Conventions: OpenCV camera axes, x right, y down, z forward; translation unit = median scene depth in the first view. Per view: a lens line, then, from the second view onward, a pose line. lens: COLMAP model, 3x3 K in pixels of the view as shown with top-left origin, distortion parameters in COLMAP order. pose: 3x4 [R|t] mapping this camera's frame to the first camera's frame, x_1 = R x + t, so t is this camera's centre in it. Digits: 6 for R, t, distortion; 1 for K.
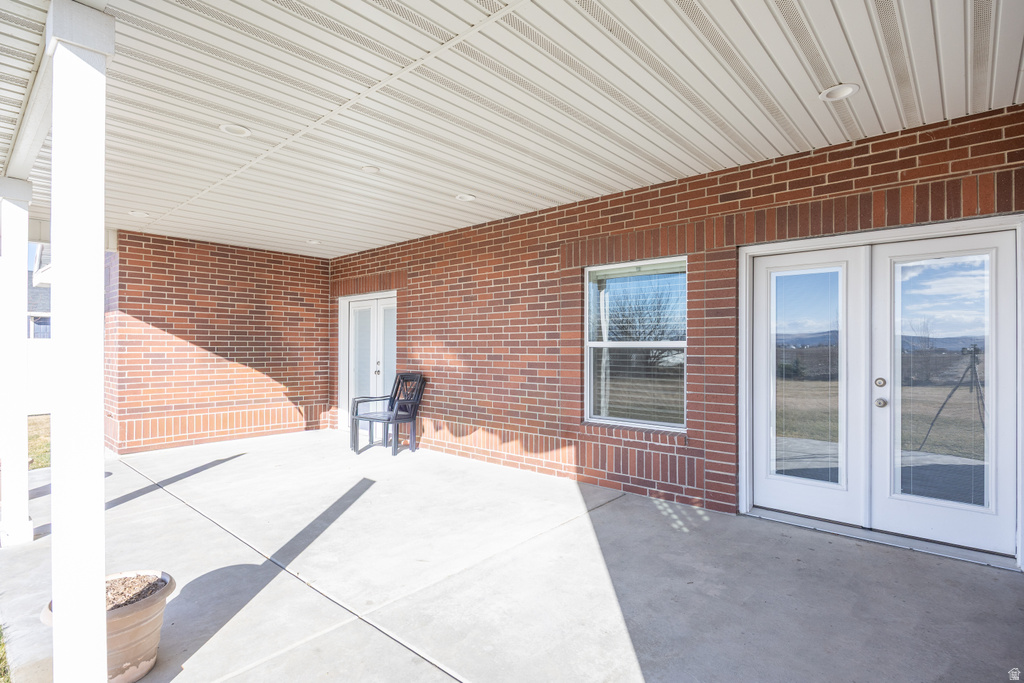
lens RADIAL K [[511.2, 0, 513.1], [0, 511.2, 344.5], [0, 0, 1]] dist [-0.005749, -0.000467]
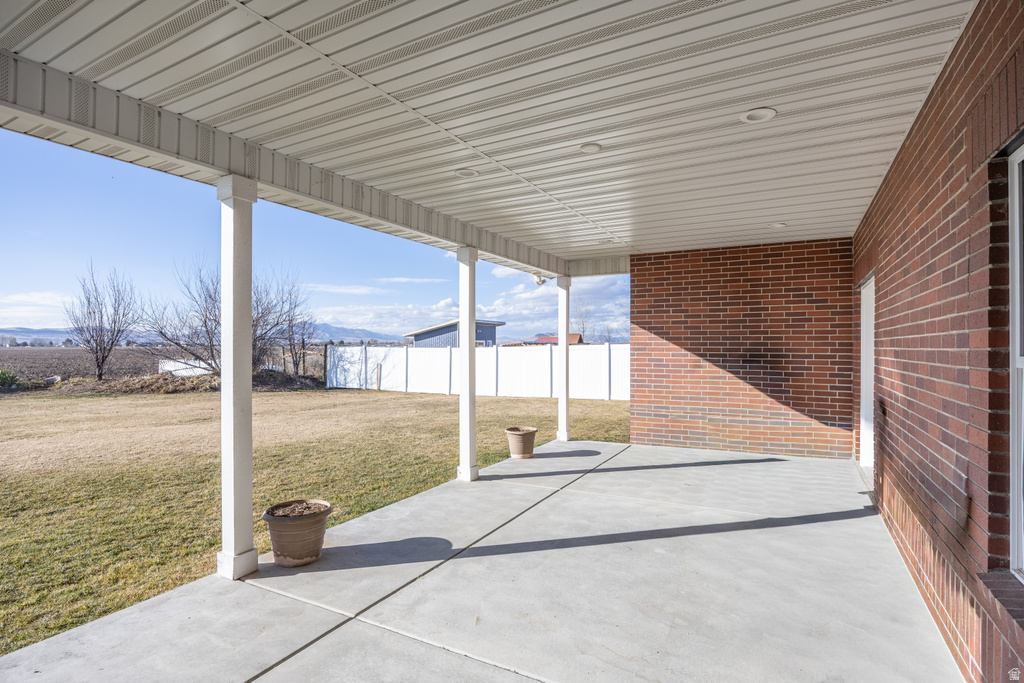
lens RADIAL K [[511.2, 0, 511.5], [0, 511.2, 338.7], [0, 0, 1]] dist [-0.005749, -0.000467]
pose [[0.222550, -0.015480, -0.974798, 0.313471], [0.002610, 0.999880, -0.015282, -0.009359], [0.974918, 0.000857, 0.222563, 0.420478]]
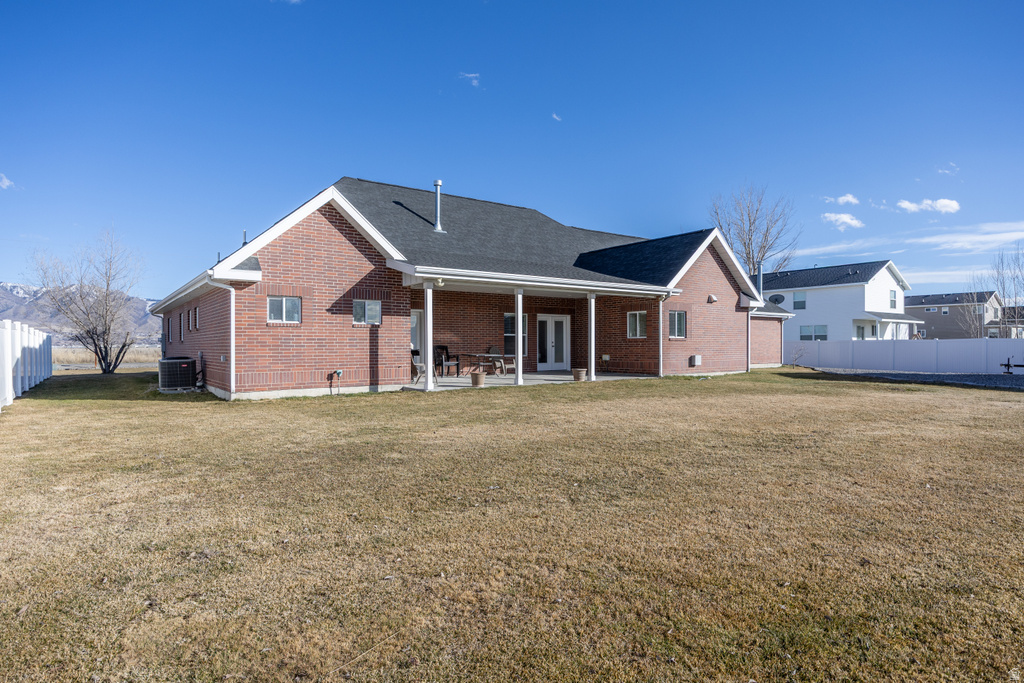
lens RADIAL K [[574.0, 0, 505.2], [0, 574.0, 346.2], [0, 0, 1]] dist [-0.001532, -0.000106]
pose [[0.223029, -0.006673, 0.974789, -2.775226], [-0.003001, 0.999967, 0.007532, 0.036744], [-0.974807, -0.004605, 0.223001, 0.078511]]
